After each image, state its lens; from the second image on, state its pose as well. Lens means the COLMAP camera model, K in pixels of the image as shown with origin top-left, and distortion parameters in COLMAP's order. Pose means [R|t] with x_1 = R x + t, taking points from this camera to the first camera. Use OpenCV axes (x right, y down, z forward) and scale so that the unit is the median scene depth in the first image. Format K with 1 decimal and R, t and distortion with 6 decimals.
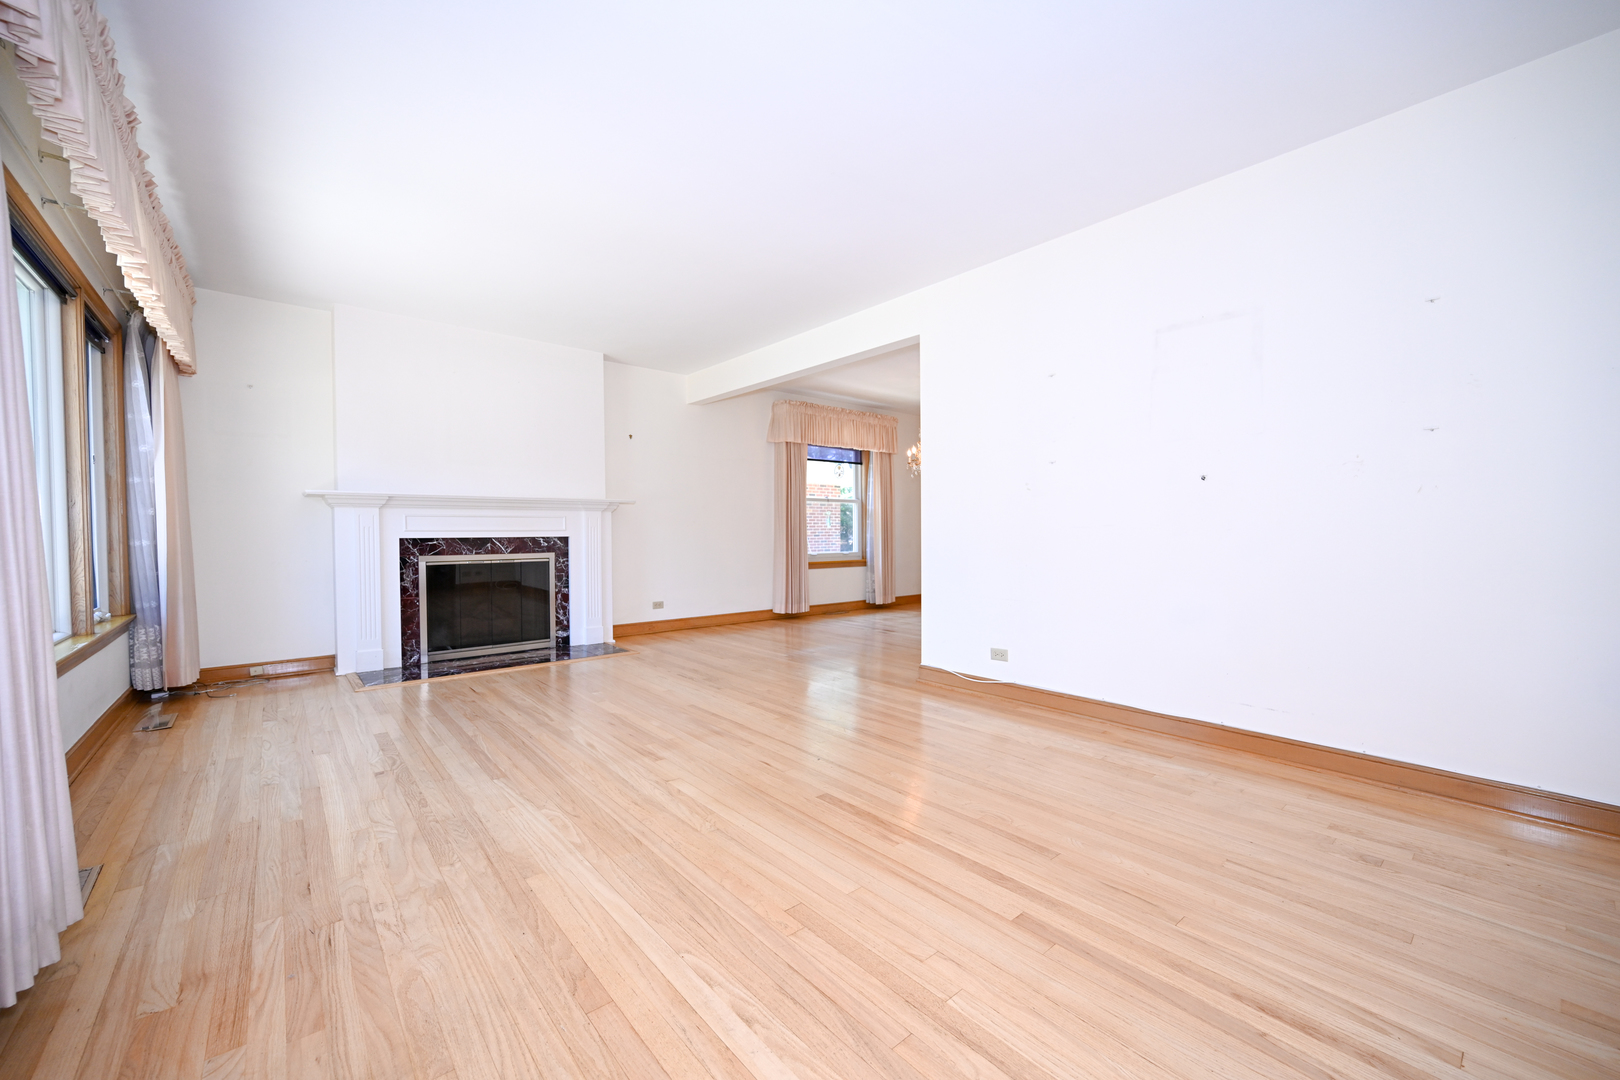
lens RADIAL K [[636.2, 0, 814.6], [0, 636.2, 542.8], [0, 0, 1]] dist [-0.000691, -0.000060]
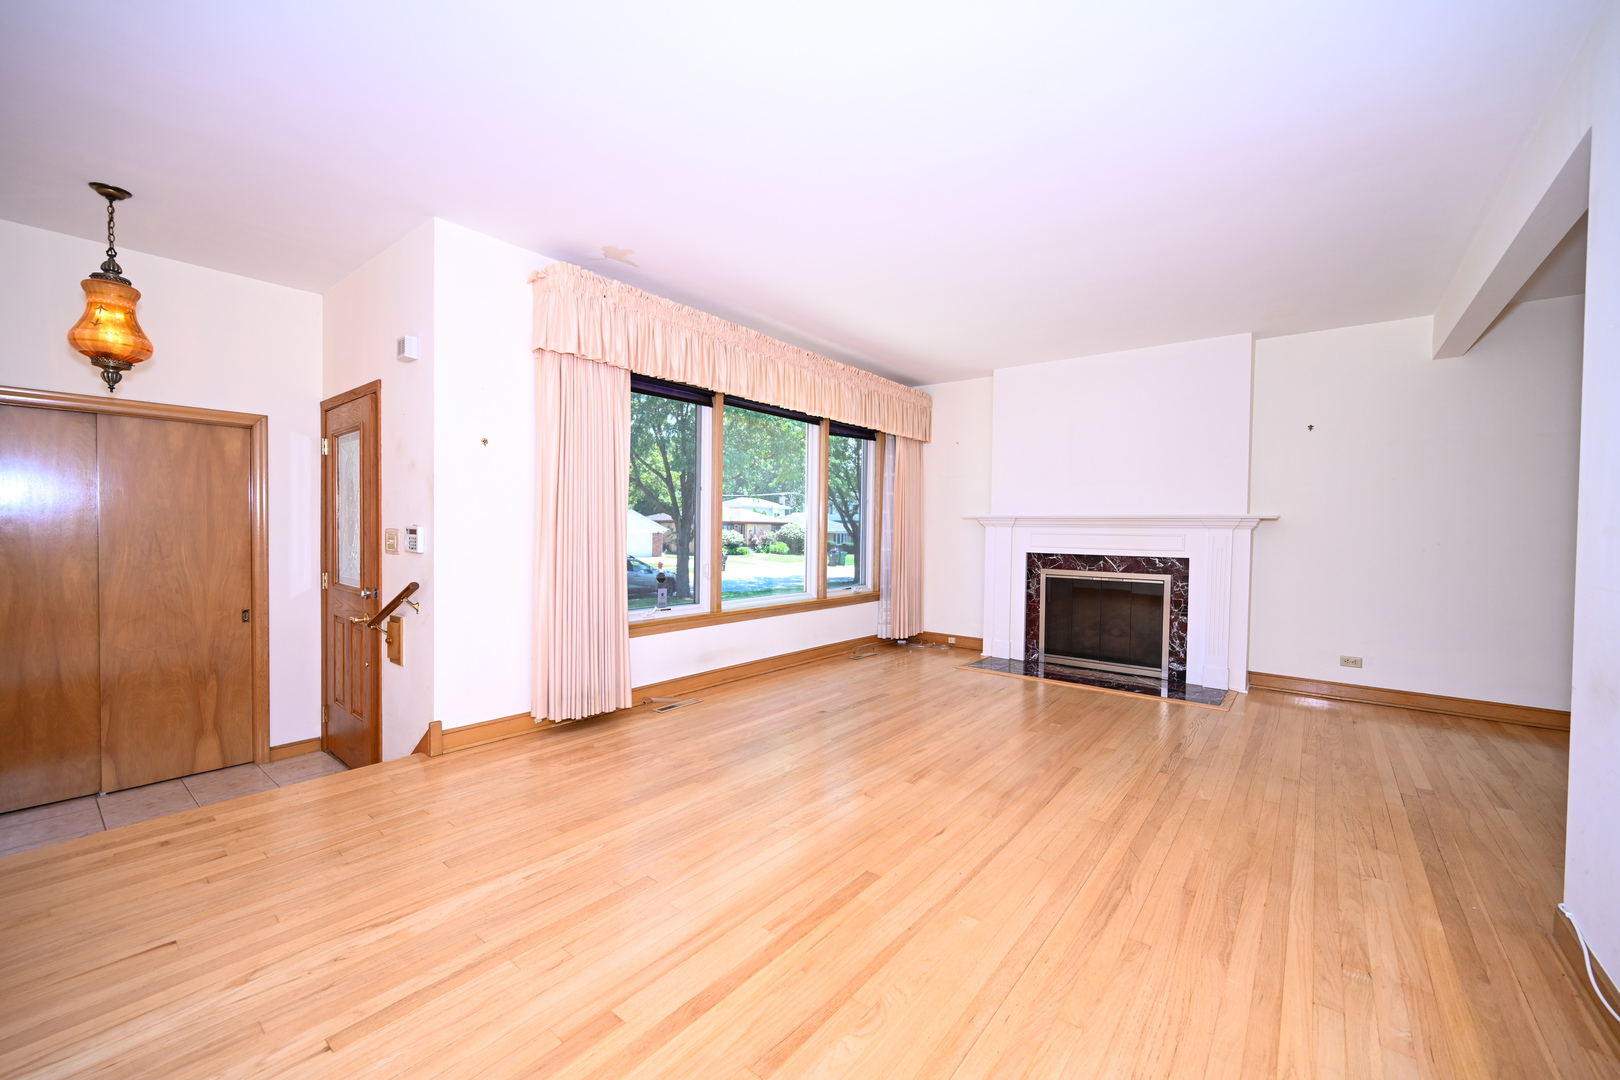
lens RADIAL K [[636.2, 0, 814.6], [0, 636.2, 542.8], [0, 0, 1]] dist [-0.000691, -0.000060]
pose [[0.192133, 0.030094, -0.980907, 0.424613], [-0.033356, 0.999152, 0.024120, -0.039580], [0.980802, 0.028085, 0.192974, 0.370966]]
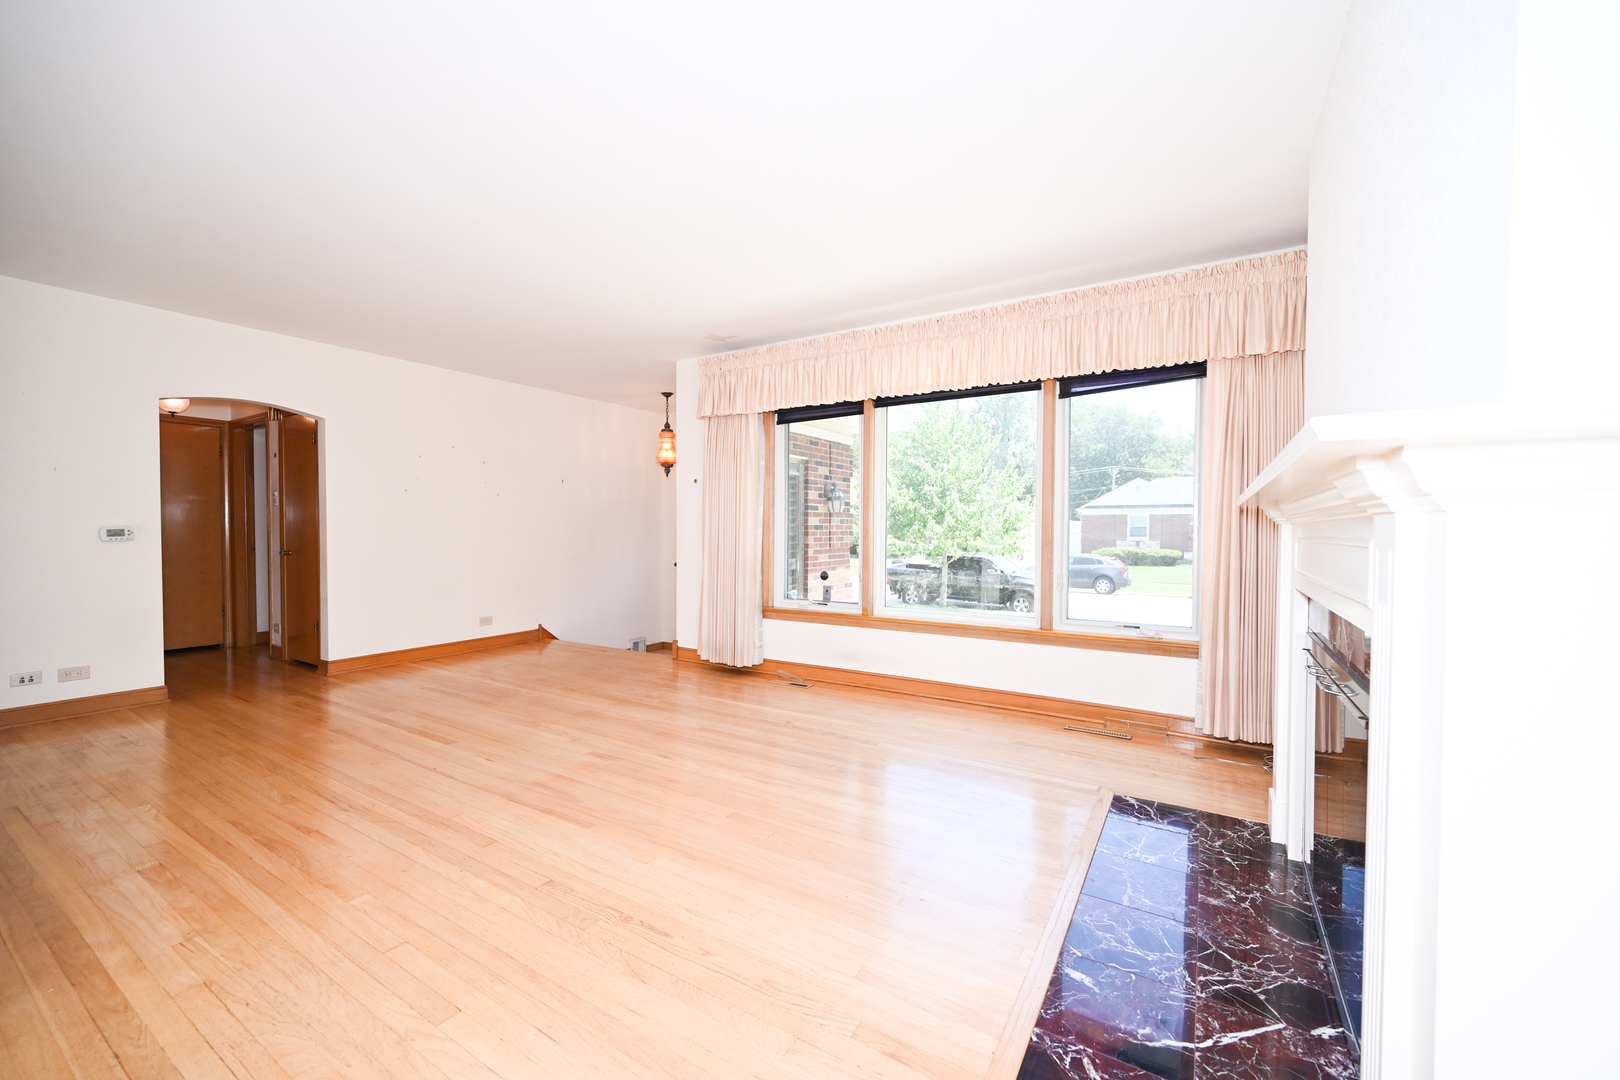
lens RADIAL K [[636.2, 0, 814.6], [0, 636.2, 542.8], [0, 0, 1]] dist [-0.000691, -0.000060]
pose [[-0.953103, 0.008828, -0.302518, -0.168518], [-0.003419, 0.999197, 0.039930, -0.055583], [0.302628, 0.039092, -0.952307, 1.298514]]
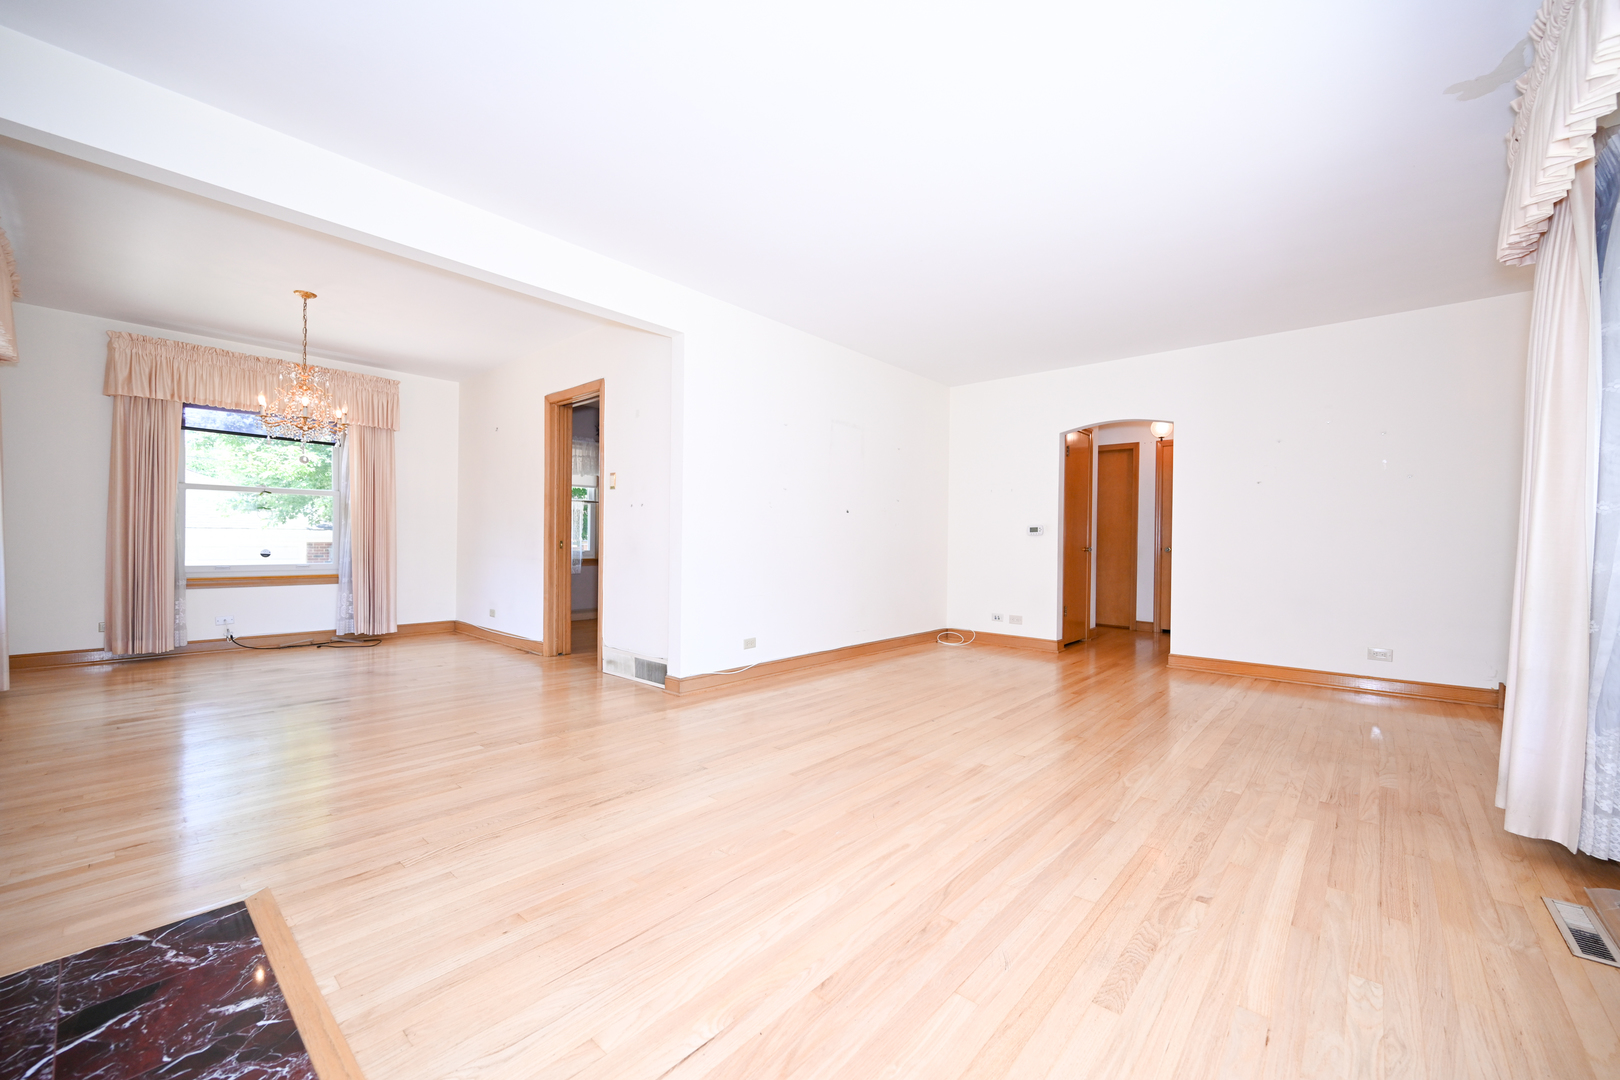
lens RADIAL K [[636.2, 0, 814.6], [0, 636.2, 542.8], [0, 0, 1]] dist [-0.000691, -0.000060]
pose [[-0.142445, -0.003461, 0.989797, -0.708259], [0.004642, 0.999981, 0.004165, -0.012699], [-0.989792, 0.005188, -0.142427, 0.823038]]
